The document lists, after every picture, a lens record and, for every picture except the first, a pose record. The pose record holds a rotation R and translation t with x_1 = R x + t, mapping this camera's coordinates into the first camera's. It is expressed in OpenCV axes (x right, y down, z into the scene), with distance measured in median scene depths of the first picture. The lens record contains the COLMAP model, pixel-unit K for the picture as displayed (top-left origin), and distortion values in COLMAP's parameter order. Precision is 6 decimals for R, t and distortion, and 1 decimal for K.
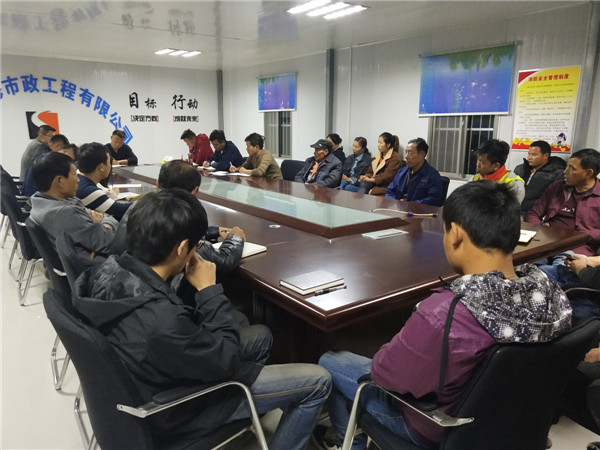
lens RADIAL K [[456.1, 0, 301.5], [0, 456.1, 229.5], [0, 0, 1]] dist [-0.024864, 0.037579]
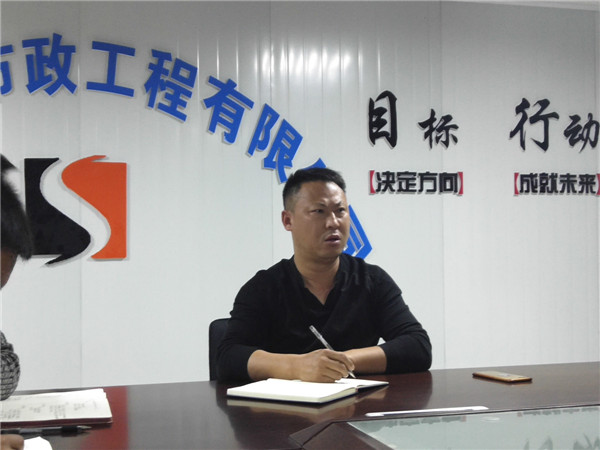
lens RADIAL K [[903.2, 0, 298.2], [0, 903.2, 227.2], [0, 0, 1]] dist [0.017208, 0.000000]
pose [[0.925097, -0.019063, -0.379252, -0.219065], [-0.073889, 0.970612, -0.229025, -0.093907], [0.372472, 0.239893, 0.896502, 0.526067]]
